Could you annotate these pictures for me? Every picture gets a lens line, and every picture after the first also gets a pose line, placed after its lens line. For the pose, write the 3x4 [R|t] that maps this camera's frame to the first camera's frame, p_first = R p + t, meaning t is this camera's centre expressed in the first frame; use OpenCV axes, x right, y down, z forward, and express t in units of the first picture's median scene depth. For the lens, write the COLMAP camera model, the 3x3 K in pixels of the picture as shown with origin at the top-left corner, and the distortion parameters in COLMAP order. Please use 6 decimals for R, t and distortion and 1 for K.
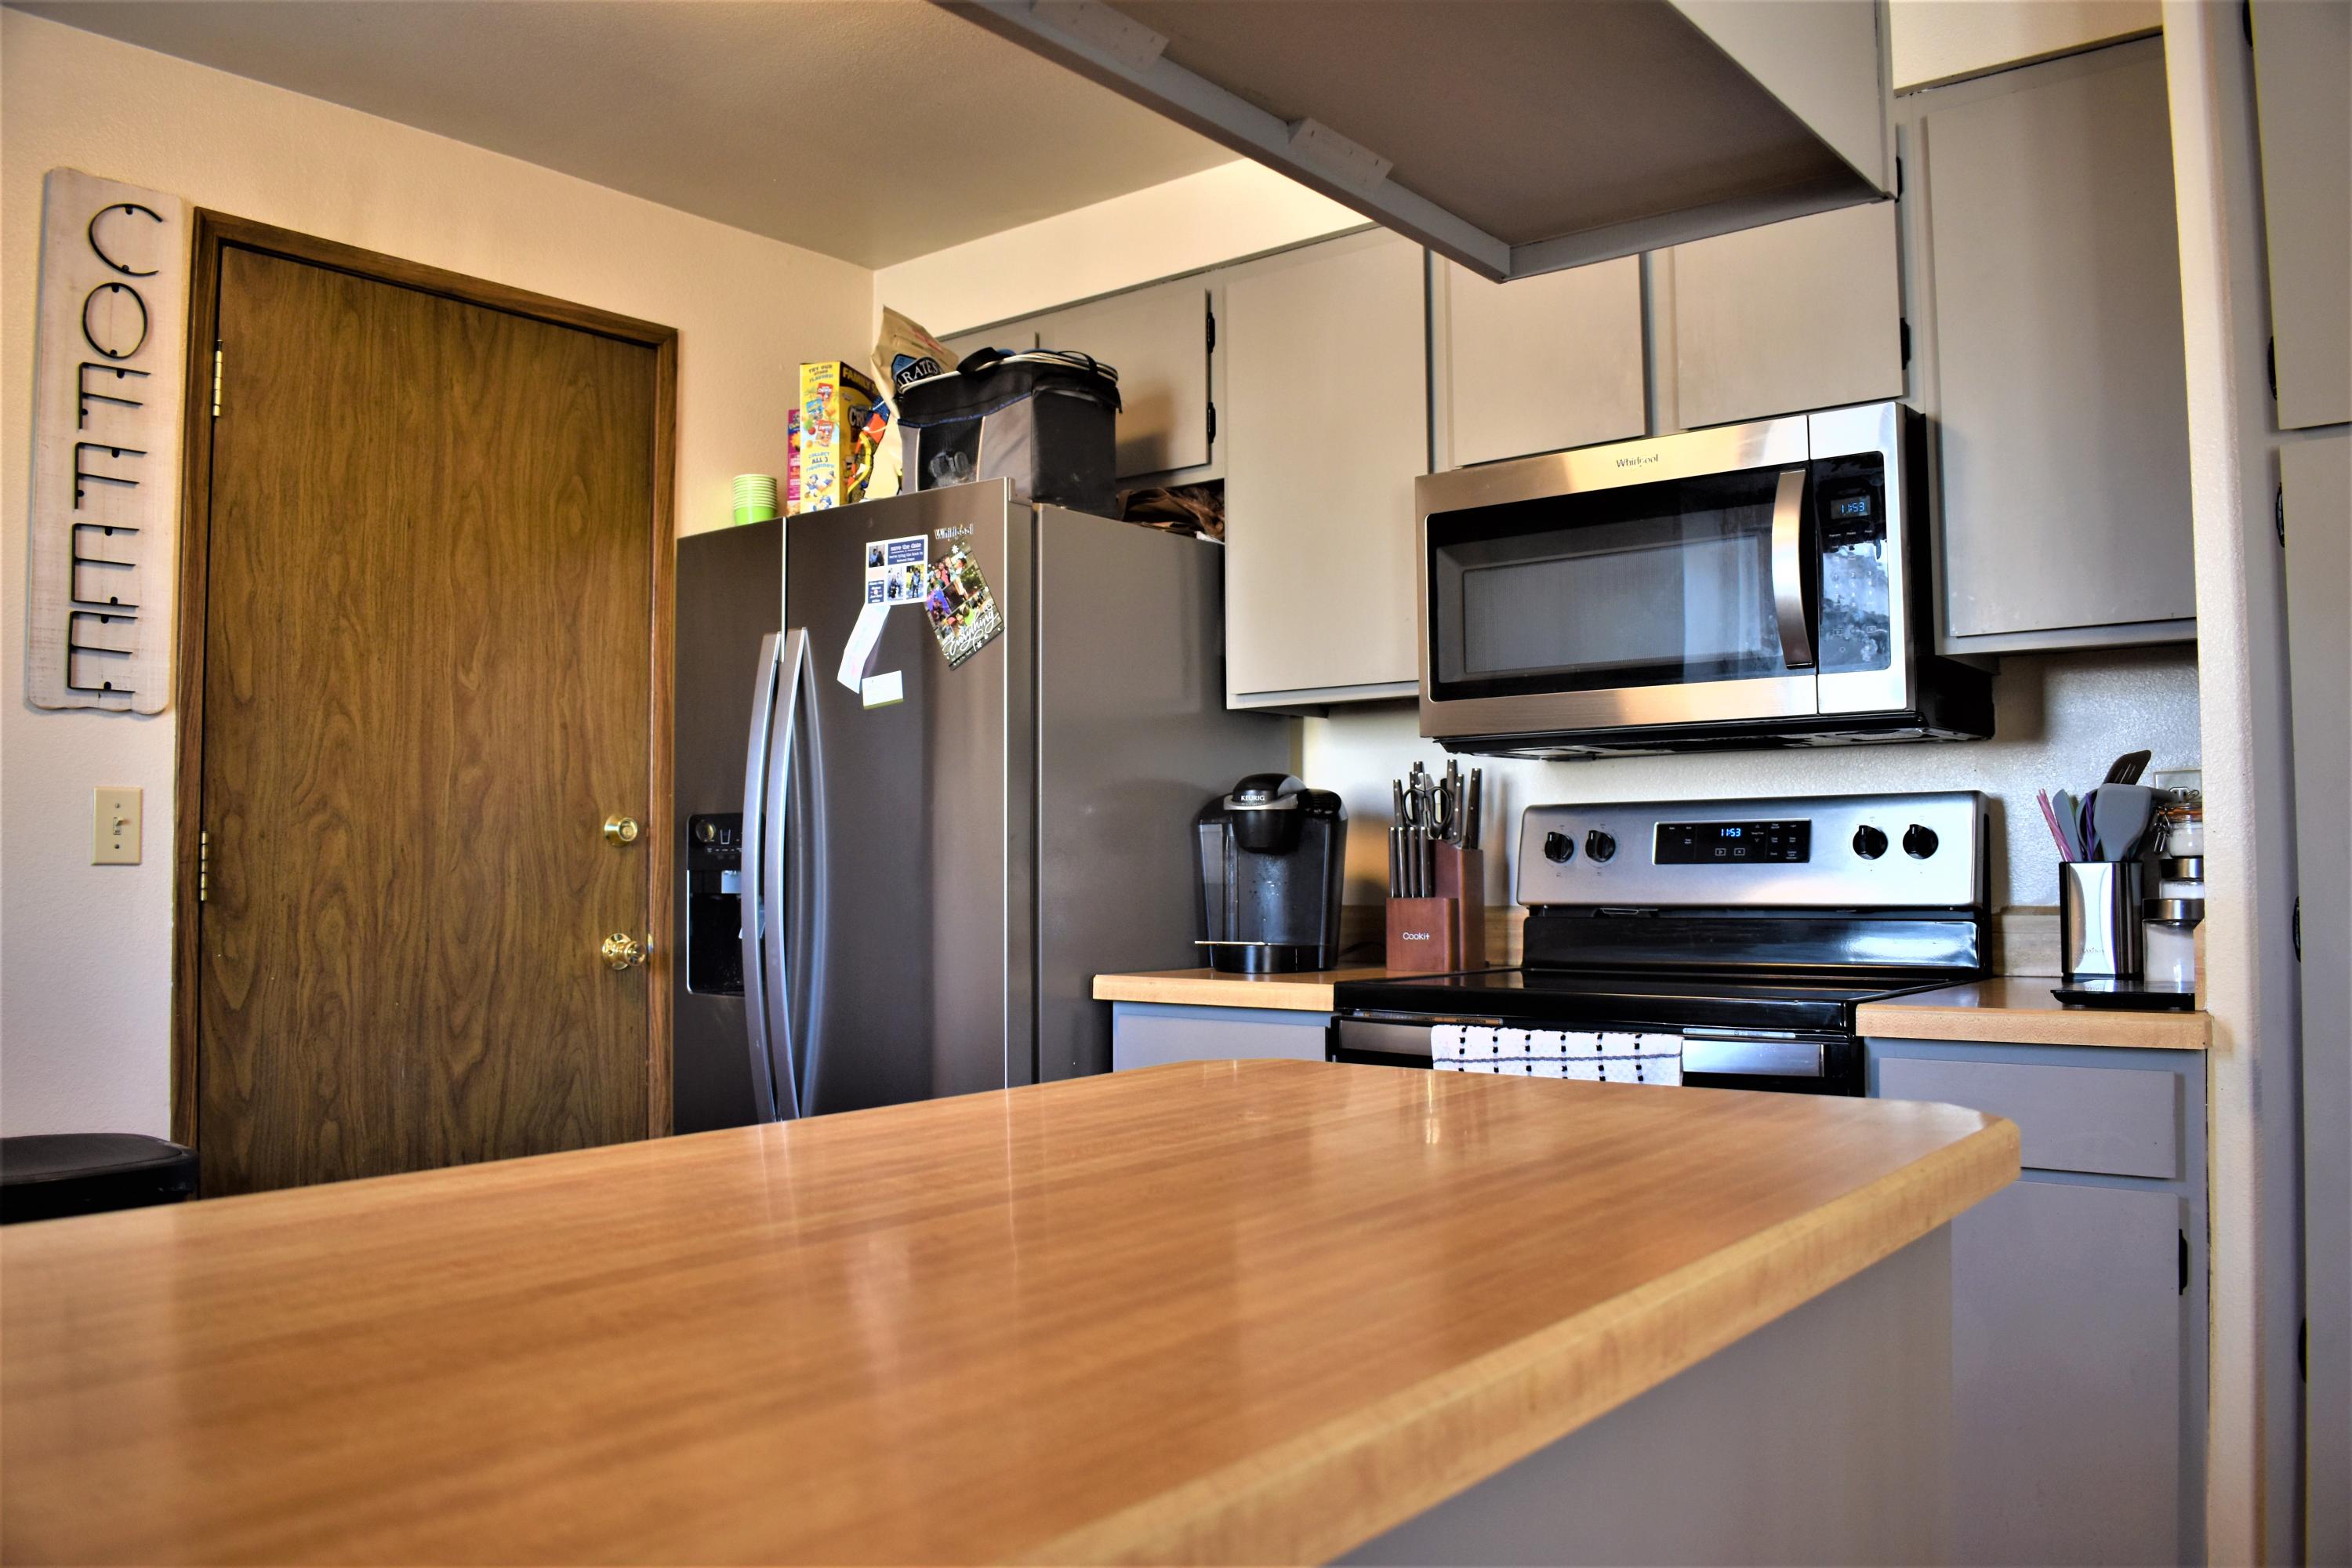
lens RADIAL K [[1890.8, 0, 1184.7], [0, 1890.8, 793.2], [0, 0, 1]] dist [-0.090703, 0.008741]
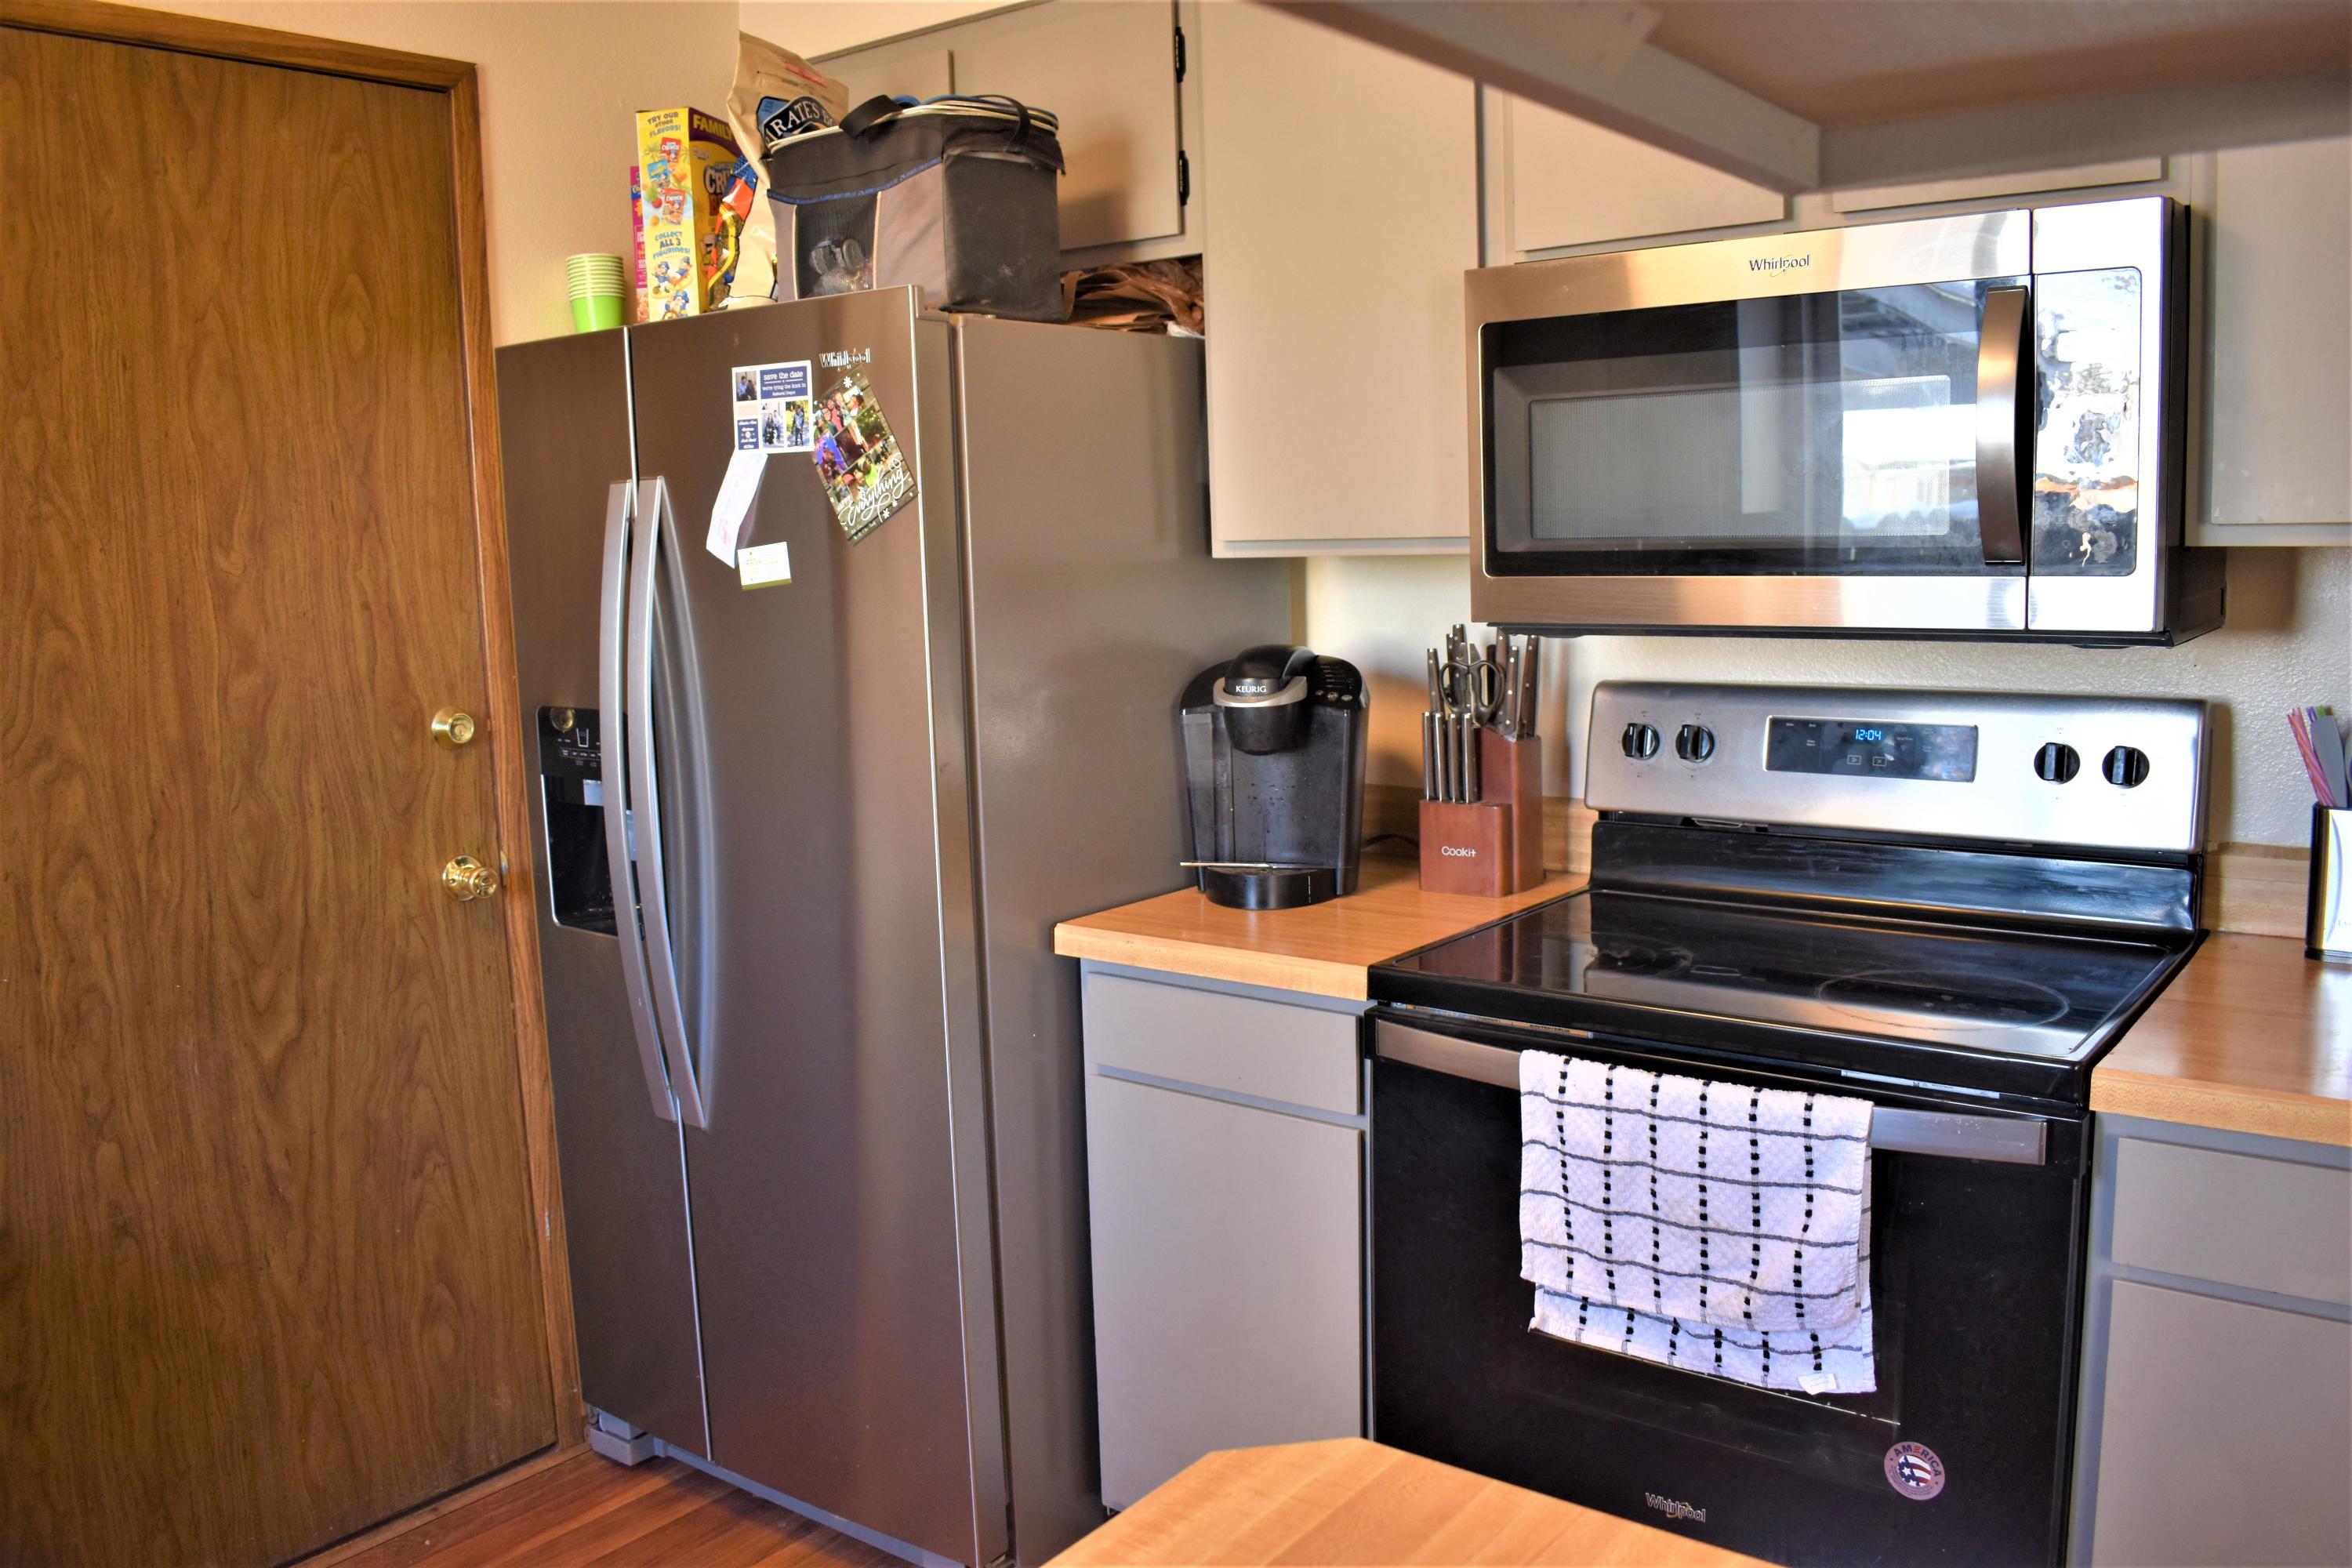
lens RADIAL K [[1890.8, 0, 1187.6], [0, 1890.8, 796.4], [0, 0, 1]] dist [-0.090703, 0.008741]
pose [[0.999389, -0.028307, 0.020503, -0.007164], [0.023969, 0.981982, 0.187448, -0.099883], [-0.025440, -0.186842, 0.982061, 0.227335]]
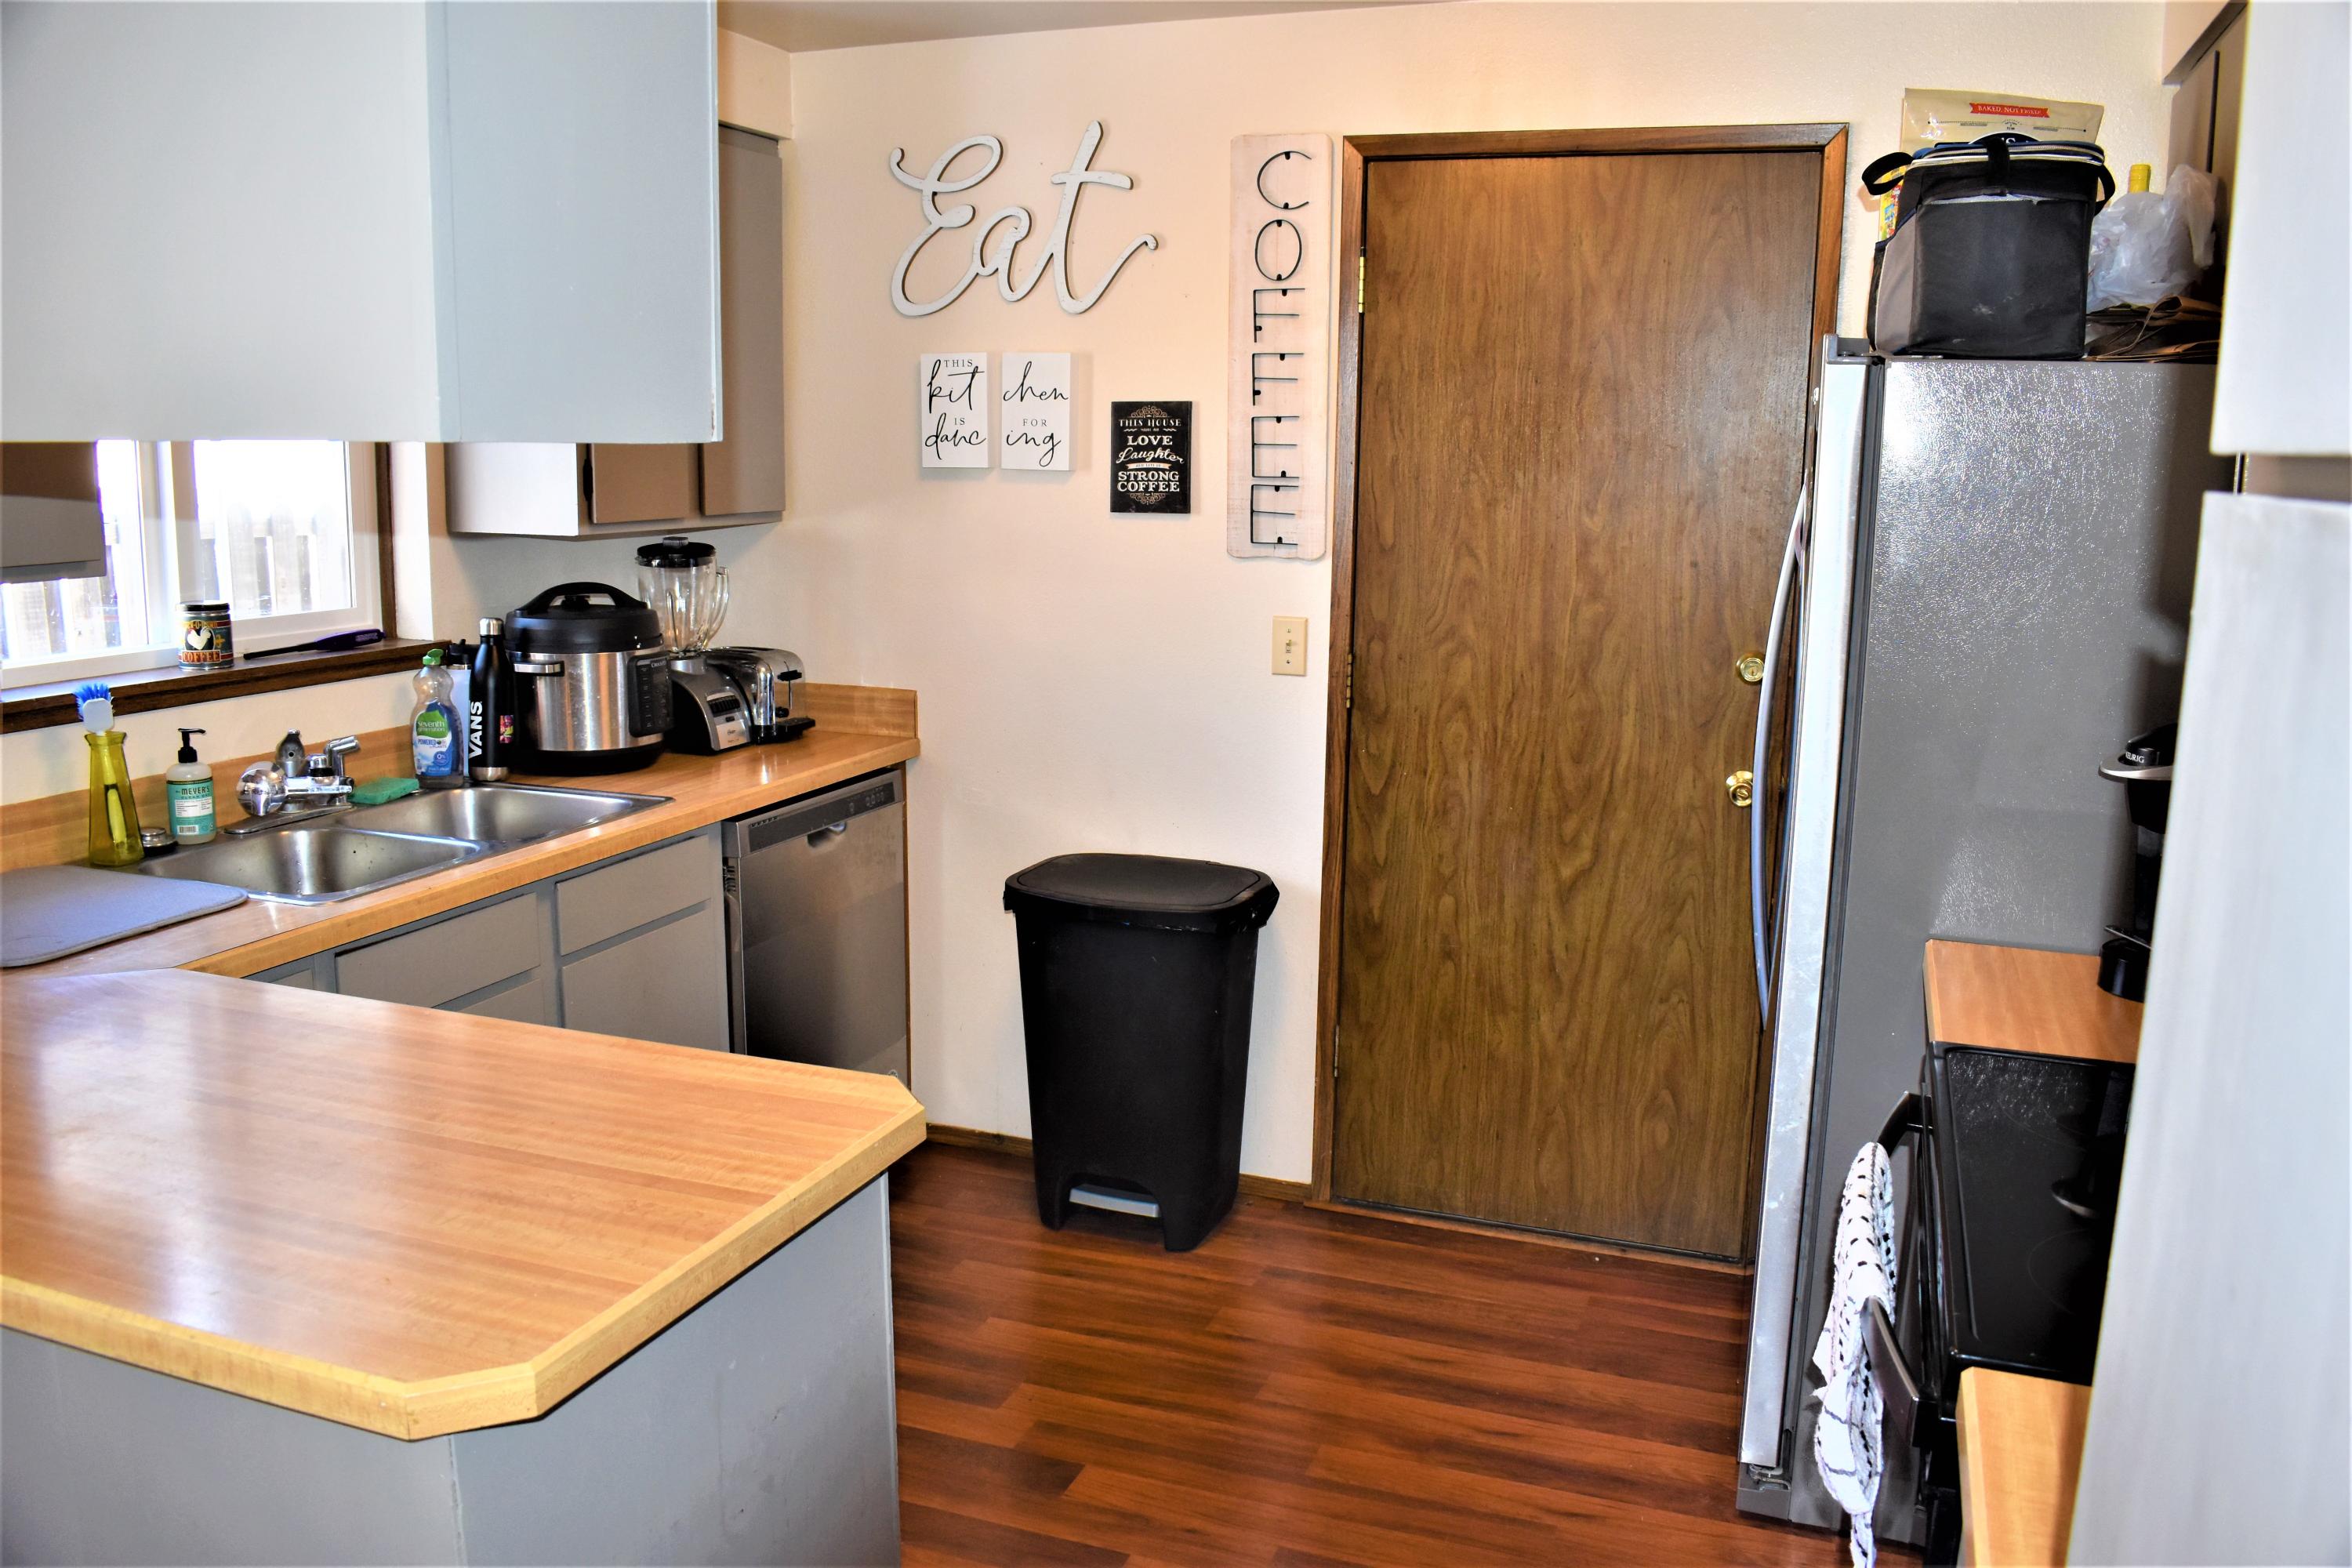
lens RADIAL K [[1890.8, 0, 1161.6], [0, 1890.8, 802.7], [0, 0, 1]] dist [-0.090703, 0.008741]
pose [[0.303232, 0.190673, -0.933646, 0.586703], [0.027967, 0.977574, 0.208727, -0.136641], [0.952506, -0.089404, 0.291100, 0.439183]]
